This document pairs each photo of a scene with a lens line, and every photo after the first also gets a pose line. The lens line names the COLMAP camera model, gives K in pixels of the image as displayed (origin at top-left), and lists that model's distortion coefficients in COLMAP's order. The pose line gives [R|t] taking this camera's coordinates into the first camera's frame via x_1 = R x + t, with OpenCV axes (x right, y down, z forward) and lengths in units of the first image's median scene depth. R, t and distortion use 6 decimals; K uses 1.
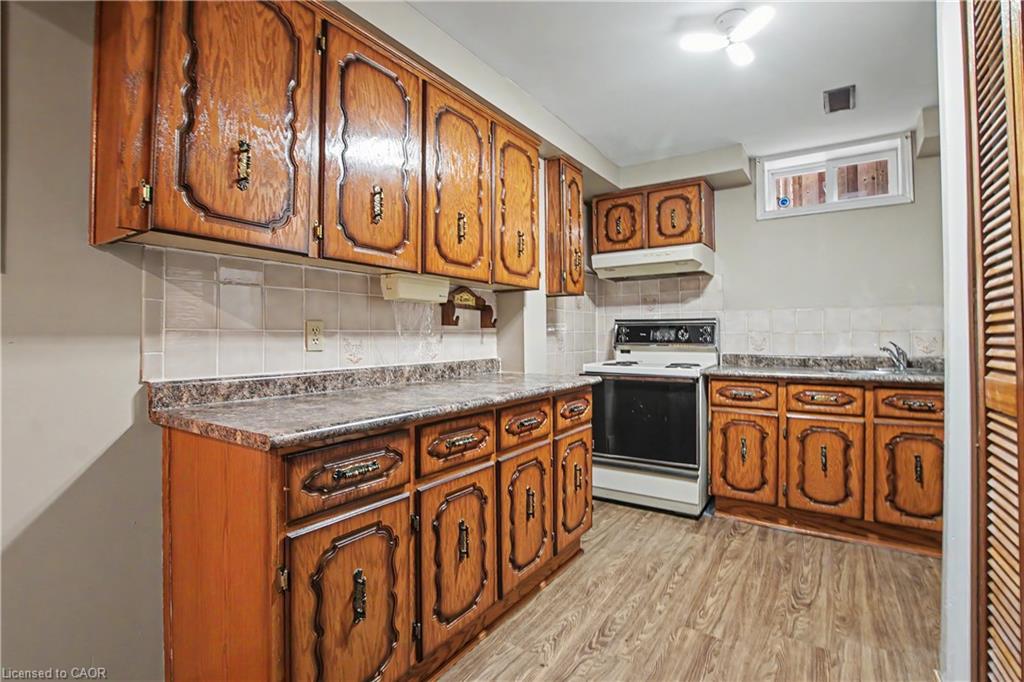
lens RADIAL K [[479.2, 0, 511.4], [0, 479.2, 331.2], [0, 0, 1]] dist [-0.025414, 0.000951]
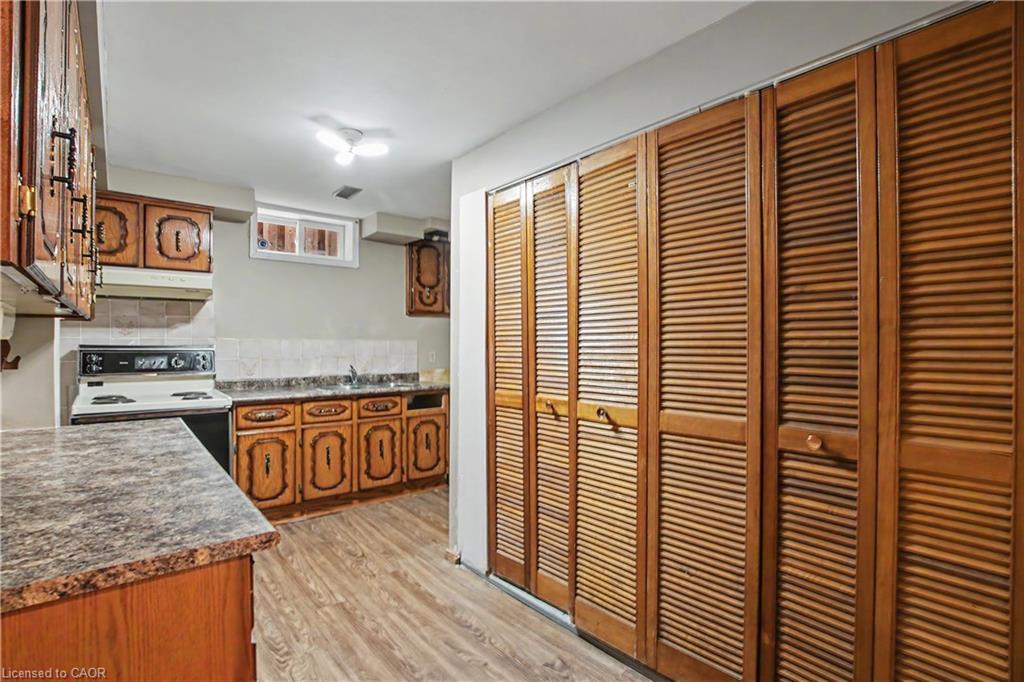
lens RADIAL K [[479.2, 0, 510.0], [0, 479.2, 347.3], [0, 0, 1]] dist [-0.025414, 0.000951]
pose [[0.294837, -0.004199, 0.955538, -0.433068], [-0.013913, 0.999865, 0.008686, -0.050273], [-0.955446, -0.015855, 0.294739, 0.107866]]
